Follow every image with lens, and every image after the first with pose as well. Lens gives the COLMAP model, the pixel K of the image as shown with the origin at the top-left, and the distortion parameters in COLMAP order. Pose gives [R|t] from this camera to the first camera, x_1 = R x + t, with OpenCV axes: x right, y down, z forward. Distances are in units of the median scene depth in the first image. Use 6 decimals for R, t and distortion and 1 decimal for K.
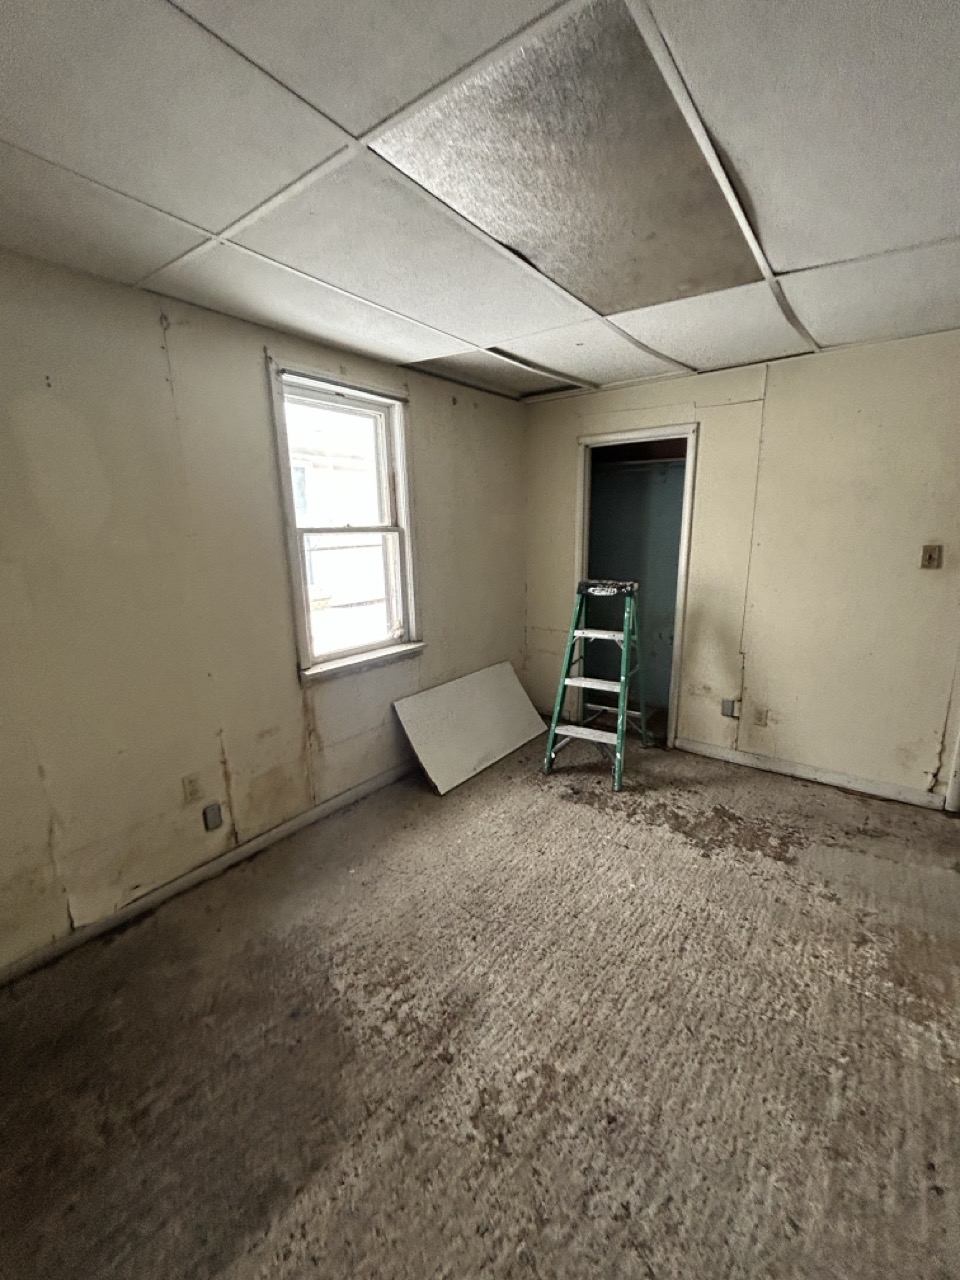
lens RADIAL K [[520.3, 0, 485.7], [0, 520.3, 633.1], [0, 0, 1]] dist [0.003700, -0.000560]
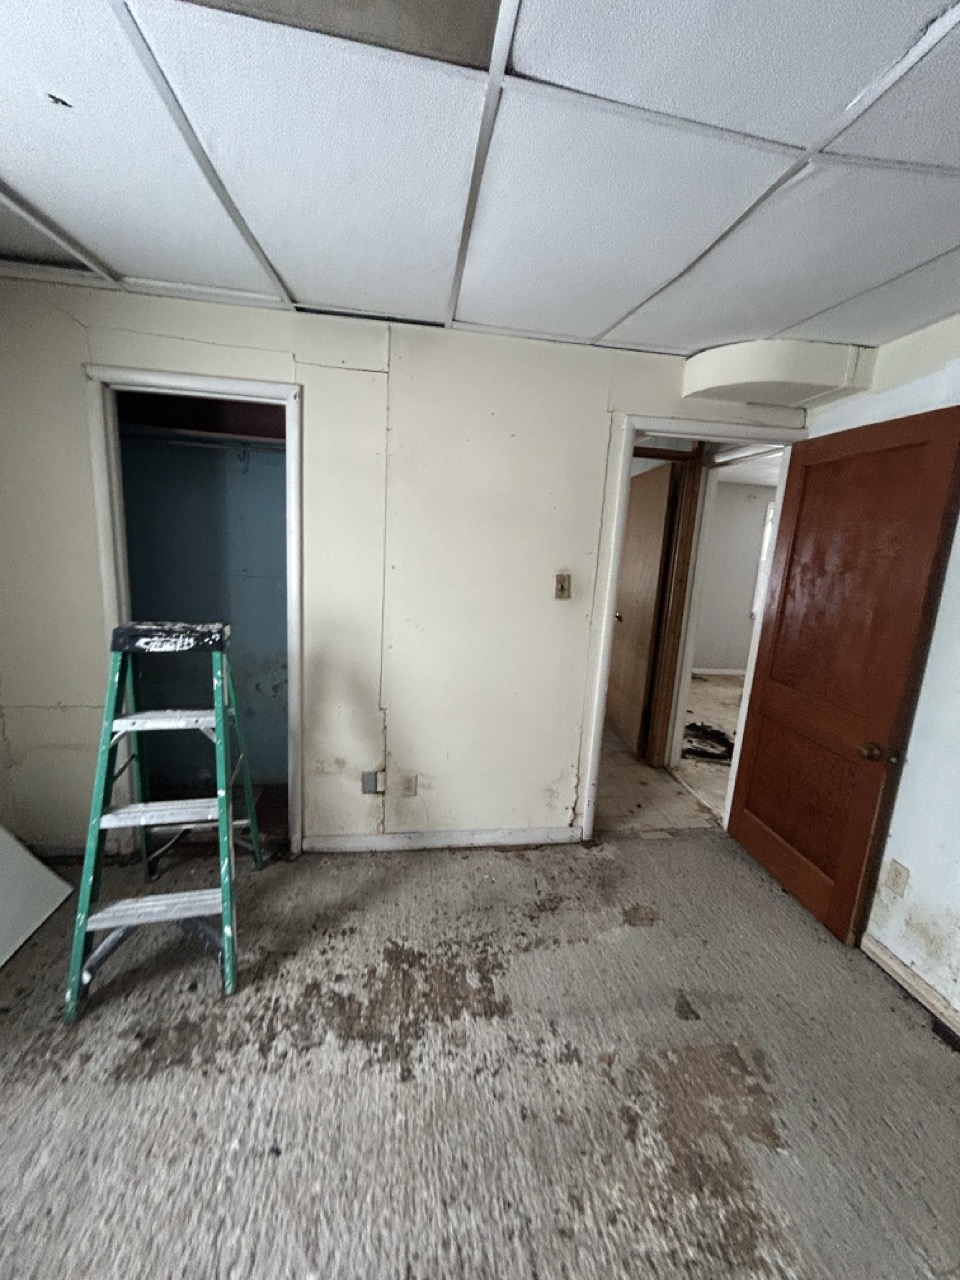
lens RADIAL K [[520.3, 0, 482.8], [0, 520.3, 639.0], [0, 0, 1]] dist [0.003700, -0.000560]
pose [[0.703689, -0.078081, 0.706205, 0.072916], [0.083773, 0.996128, 0.026661, -0.077285], [-0.705552, 0.040400, 0.707505, 0.384712]]
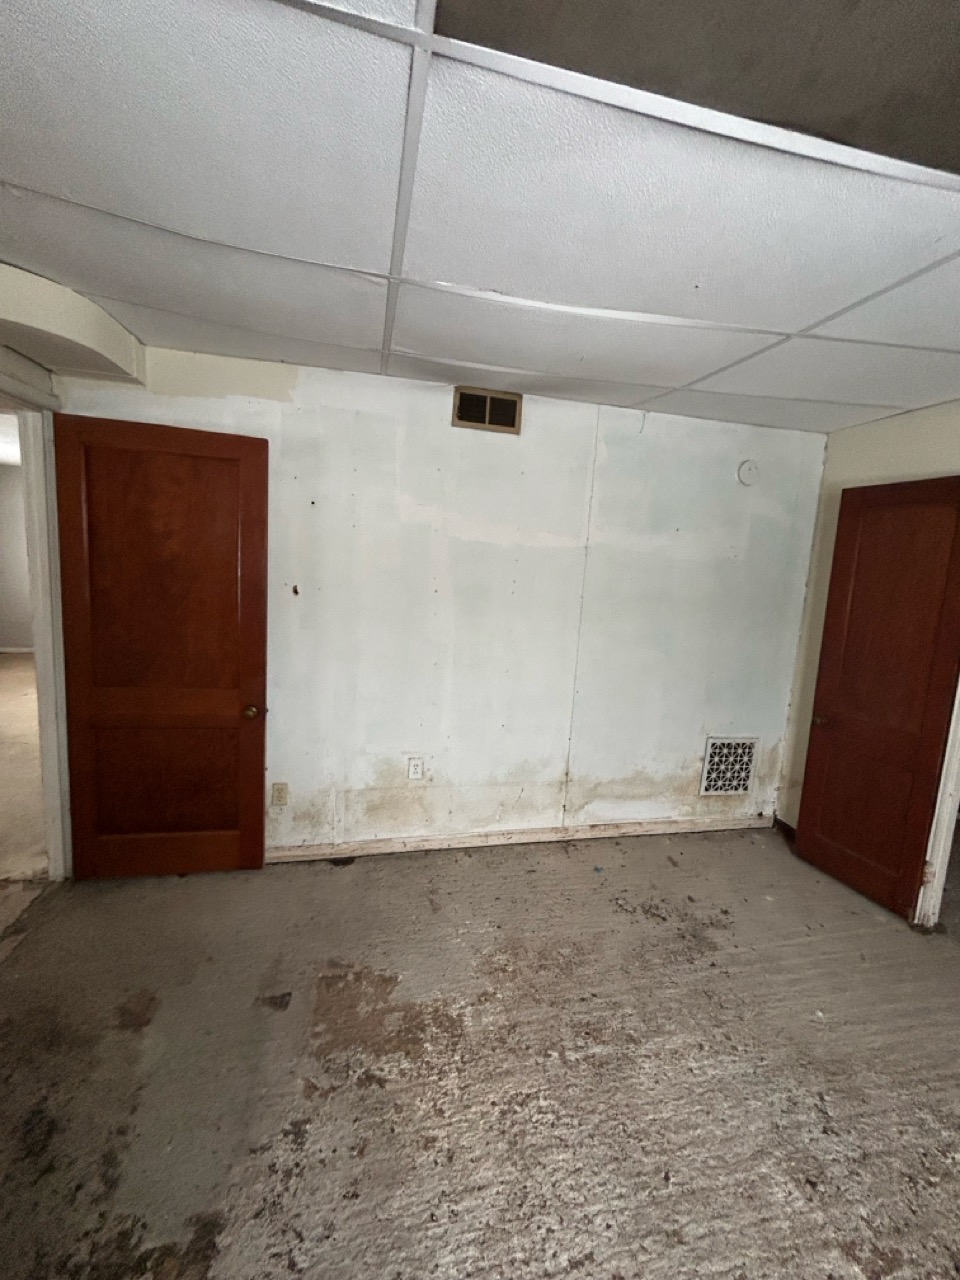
lens RADIAL K [[520.3, 0, 484.5], [0, 520.3, 634.8], [0, 0, 1]] dist [0.003700, -0.000560]
pose [[-0.767473, -0.128539, 0.628063, 0.101298], [0.075466, 0.954767, 0.287619, -0.194154], [-0.636625, 0.268137, -0.723057, 0.824811]]
